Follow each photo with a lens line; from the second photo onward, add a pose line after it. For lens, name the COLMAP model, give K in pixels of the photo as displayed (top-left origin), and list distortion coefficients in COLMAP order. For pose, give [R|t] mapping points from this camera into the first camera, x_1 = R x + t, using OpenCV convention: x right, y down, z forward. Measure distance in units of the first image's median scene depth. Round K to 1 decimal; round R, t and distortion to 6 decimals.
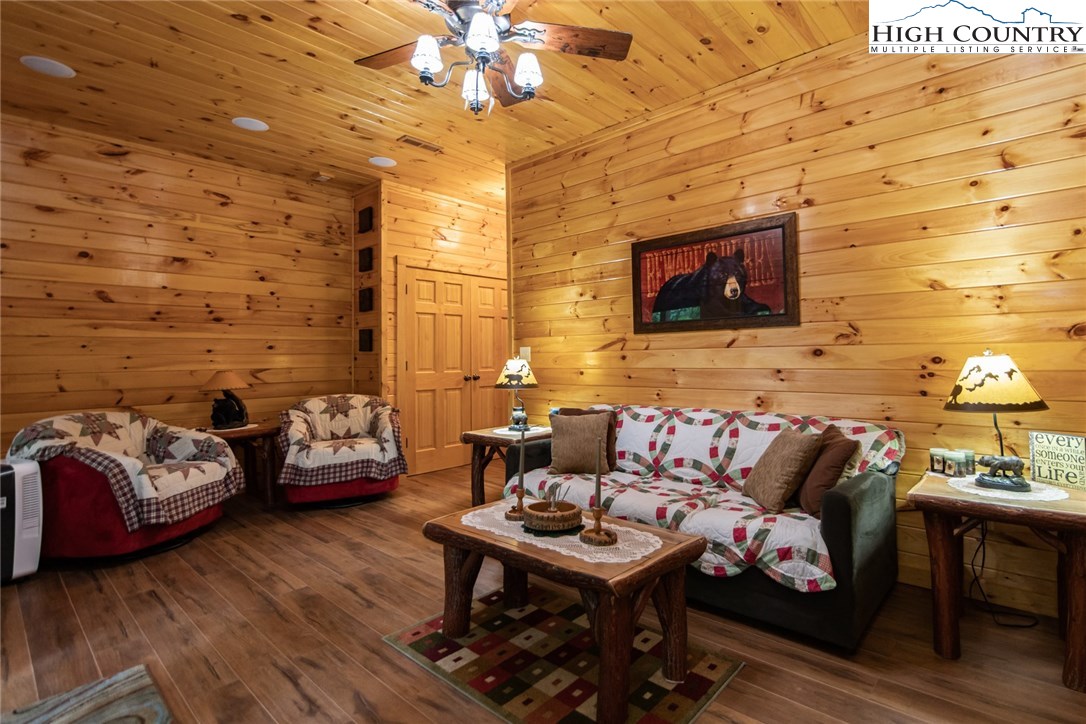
lens RADIAL K [[512.1, 0, 583.6], [0, 512.1, 337.7], [0, 0, 1]] dist [0.002349, -0.002401]
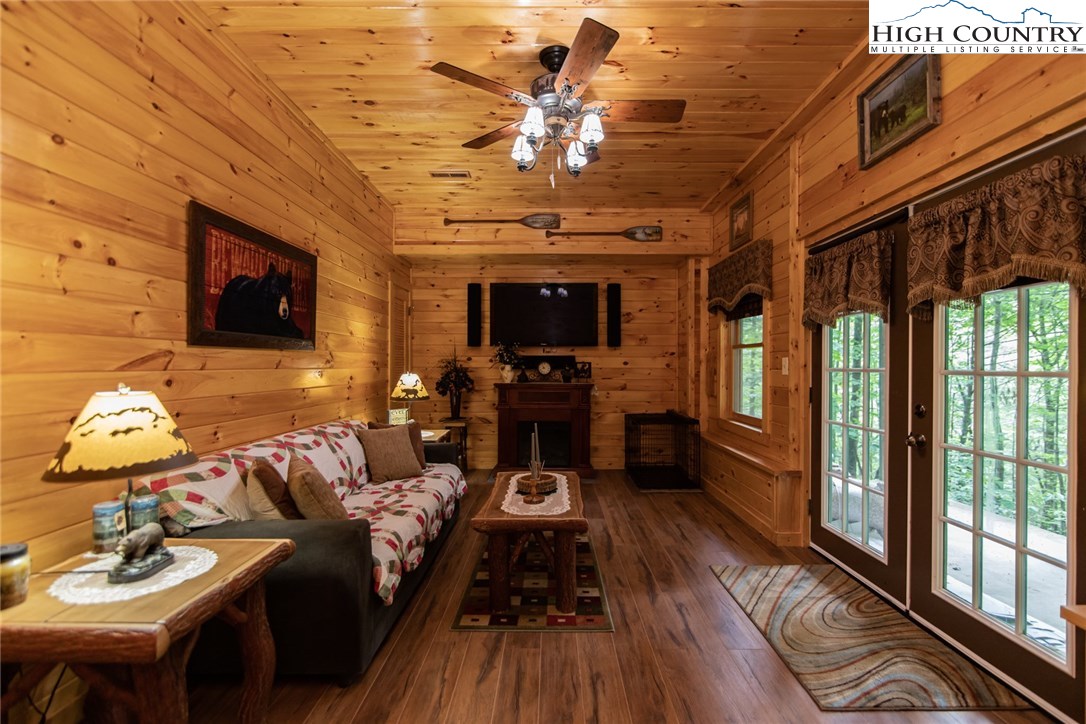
lens RADIAL K [[491.0, 0, 546.9], [0, 491.0, 360.8], [0, 0, 1]] dist [0.000922, -0.001679]
pose [[-0.649381, 0.018564, 0.760236, -0.663753], [-0.023510, 0.998734, -0.044469, 0.030196], [-0.760100, -0.046751, -0.648123, 1.085250]]
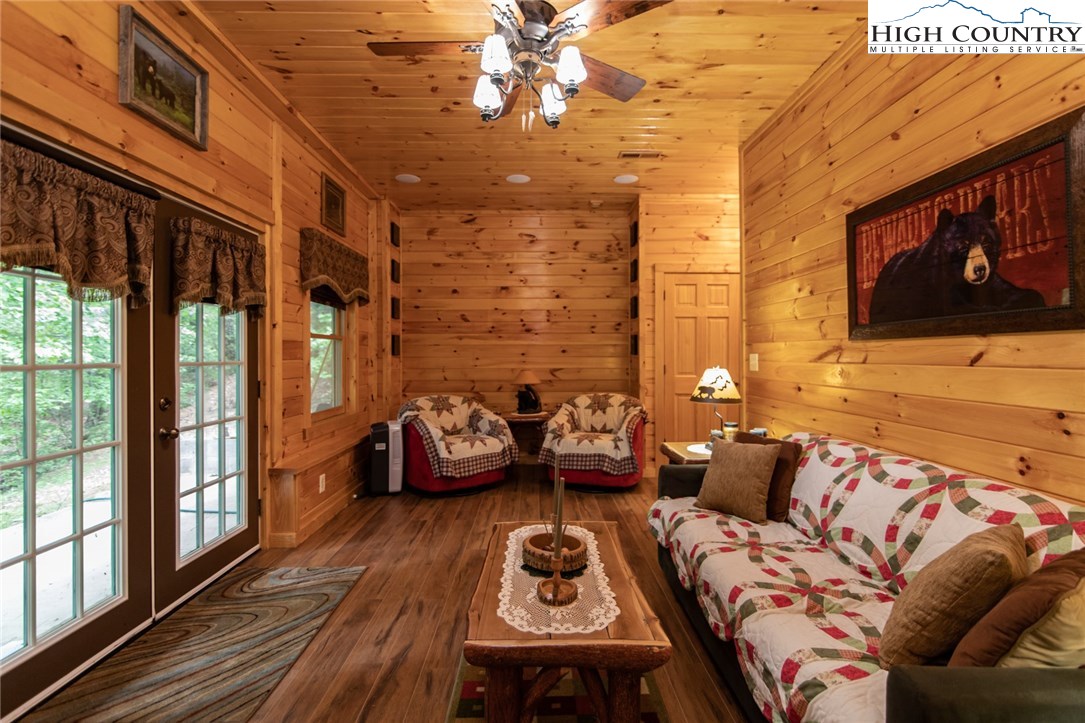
lens RADIAL K [[490.5, 0, 548.7], [0, 490.5, 347.1], [0, 0, 1]] dist [0.000922, -0.001679]
pose [[0.682880, 0.000291, -0.730531, 0.323856], [0.020632, 0.999593, 0.019685, -0.021291], [0.730239, -0.028515, 0.682596, 0.225158]]
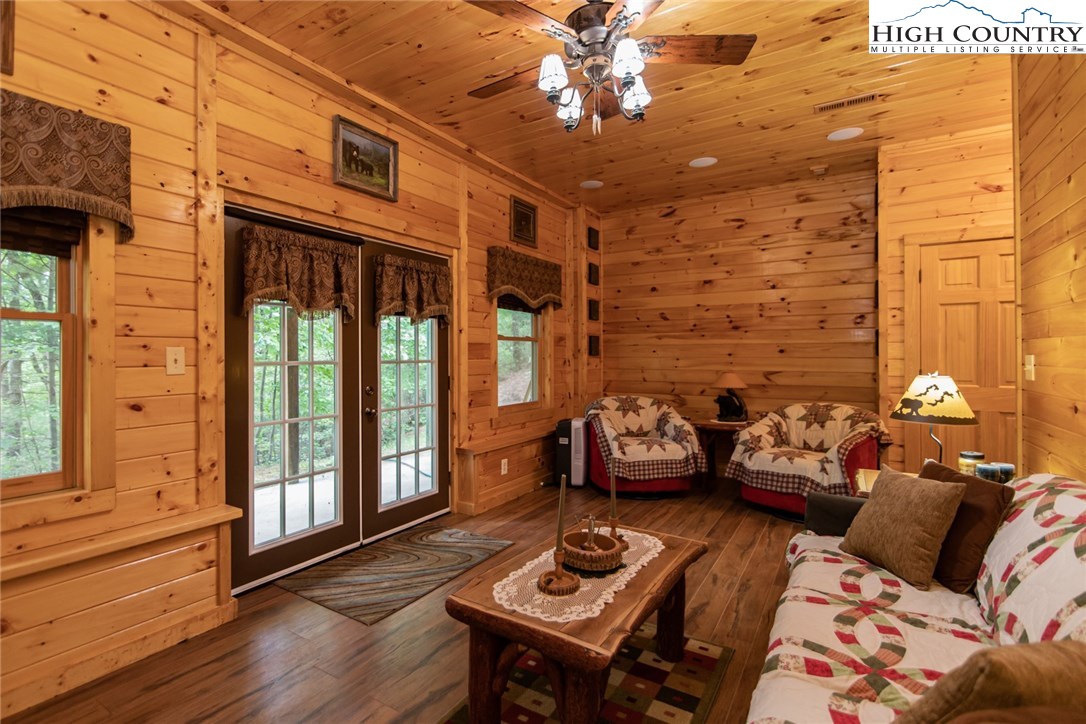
lens RADIAL K [[512.1, 0, 513.3], [0, 512.1, 346.7], [0, 0, 1]] dist [0.002349, -0.002401]
pose [[0.155500, -0.002575, -0.987833, 0.472326], [0.035346, 0.999371, 0.002959, -0.017665], [0.987203, -0.035376, 0.155493, 0.411182]]
